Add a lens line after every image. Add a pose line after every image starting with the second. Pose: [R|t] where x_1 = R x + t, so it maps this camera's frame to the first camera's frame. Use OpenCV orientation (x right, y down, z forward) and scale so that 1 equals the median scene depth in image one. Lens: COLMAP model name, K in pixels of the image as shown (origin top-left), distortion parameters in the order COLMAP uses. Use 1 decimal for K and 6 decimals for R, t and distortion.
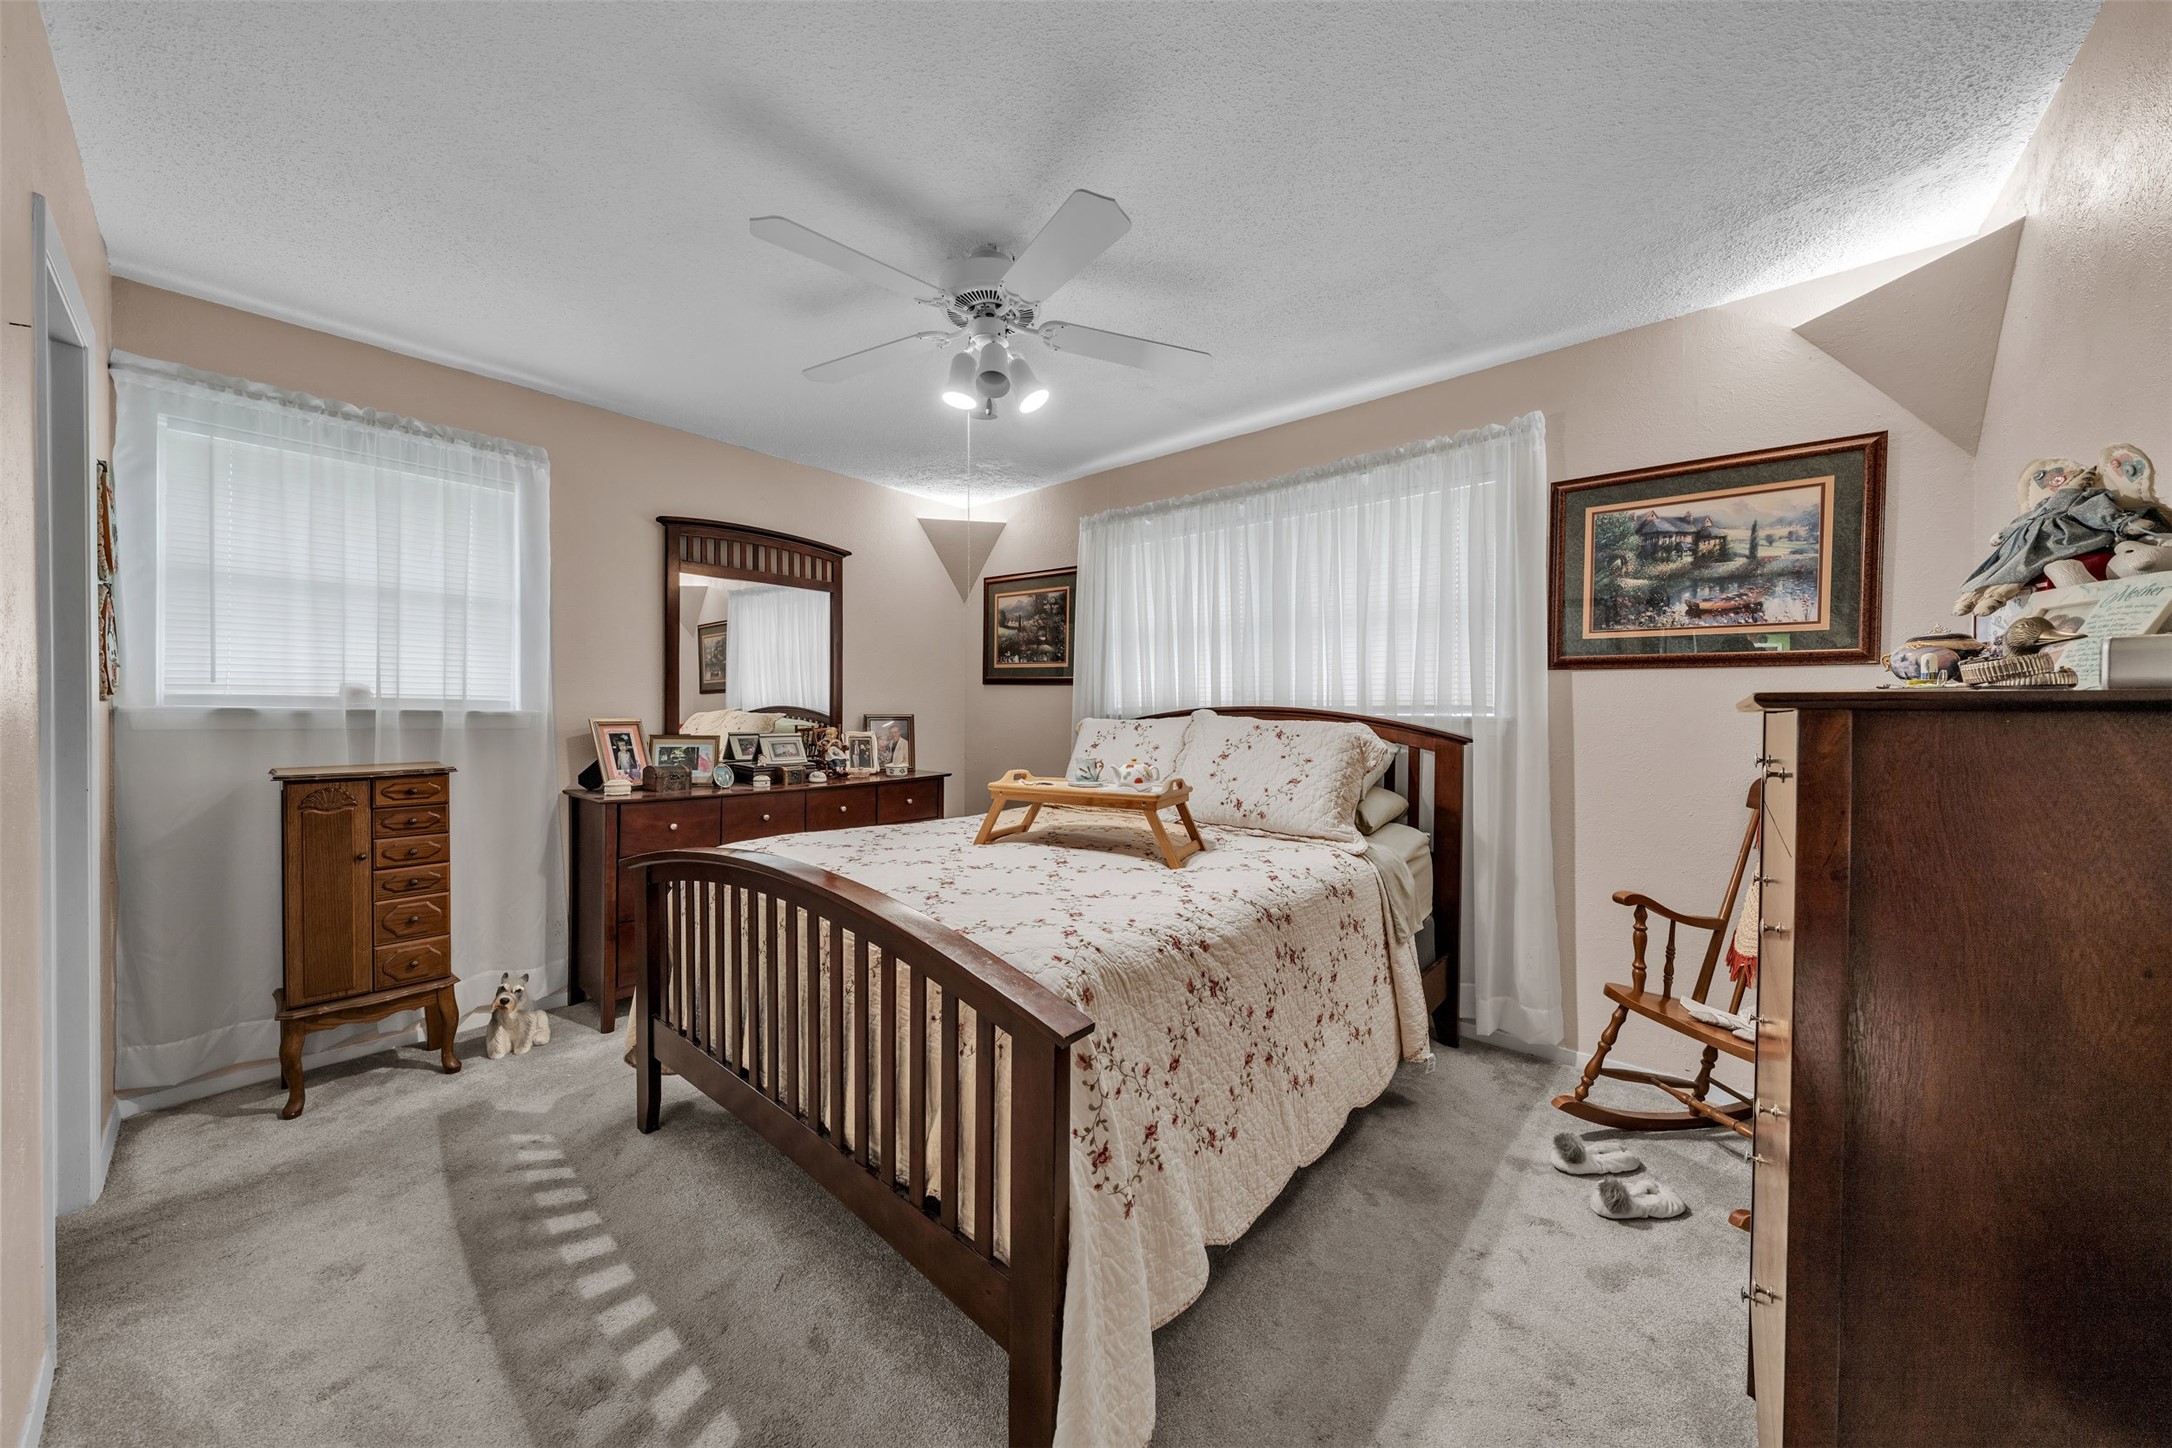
lens RADIAL K [[735.8, 0, 1096.2], [0, 735.8, 712.5], [0, 0, 1]] dist [-0.001174, -0.000235]
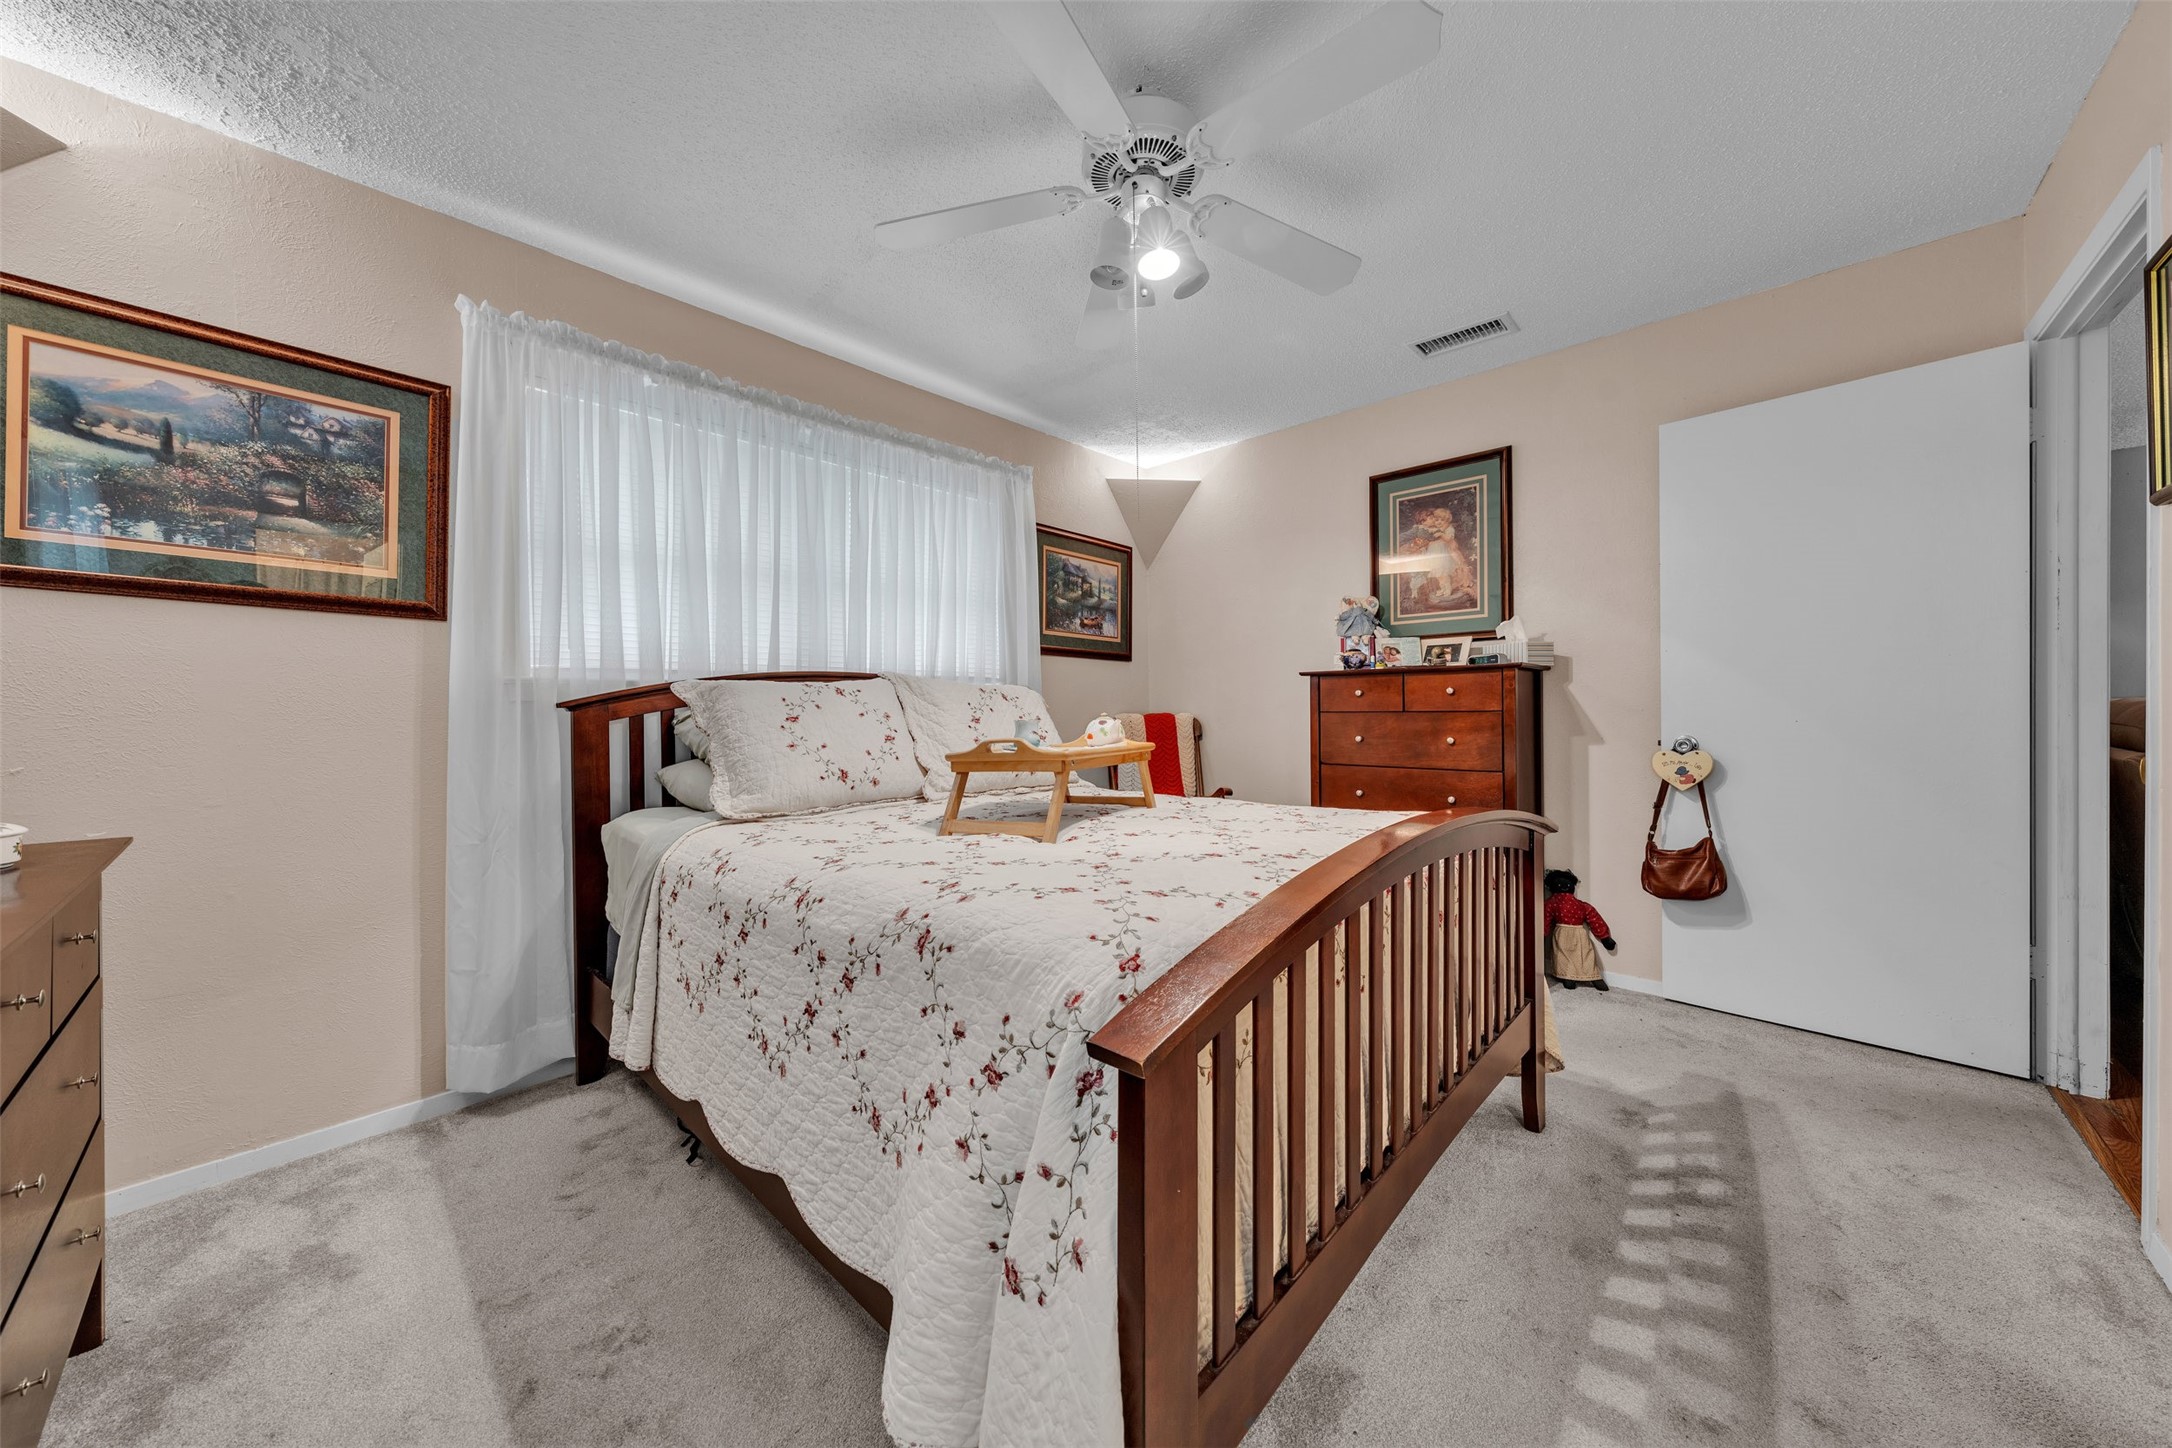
lens RADIAL K [[735.8, 0, 1096.2], [0, 735.8, 712.5], [0, 0, 1]] dist [-0.001174, -0.000235]
pose [[0.050109, -0.013404, 0.998654, -0.837688], [0.009918, 0.999867, 0.012923, 0.040717], [-0.998695, 0.009257, 0.050235, 0.861418]]
